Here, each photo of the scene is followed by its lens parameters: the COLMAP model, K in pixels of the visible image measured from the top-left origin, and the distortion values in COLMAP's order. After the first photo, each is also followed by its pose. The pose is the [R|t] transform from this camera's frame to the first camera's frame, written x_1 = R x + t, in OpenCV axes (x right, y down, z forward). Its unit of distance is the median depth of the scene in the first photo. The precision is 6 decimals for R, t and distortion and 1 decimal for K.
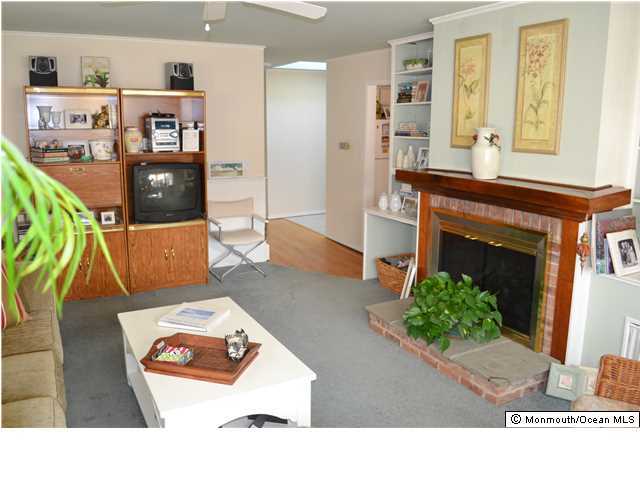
lens RADIAL K [[521.6, 0, 317.8], [0, 521.6, 214.1], [0, 0, 1]] dist [0.003567, -0.002472]
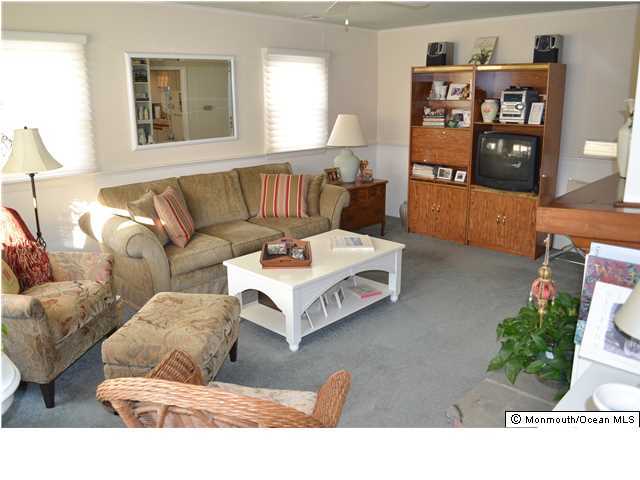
lens RADIAL K [[521.6, 0, 317.8], [0, 521.6, 214.1], [0, 0, 1]] dist [0.003567, -0.002472]
pose [[0.312405, 0.214803, -0.925345, 0.602417], [-0.168950, 0.971133, 0.168393, -0.052899], [0.934804, 0.103730, 0.339677, 0.296440]]
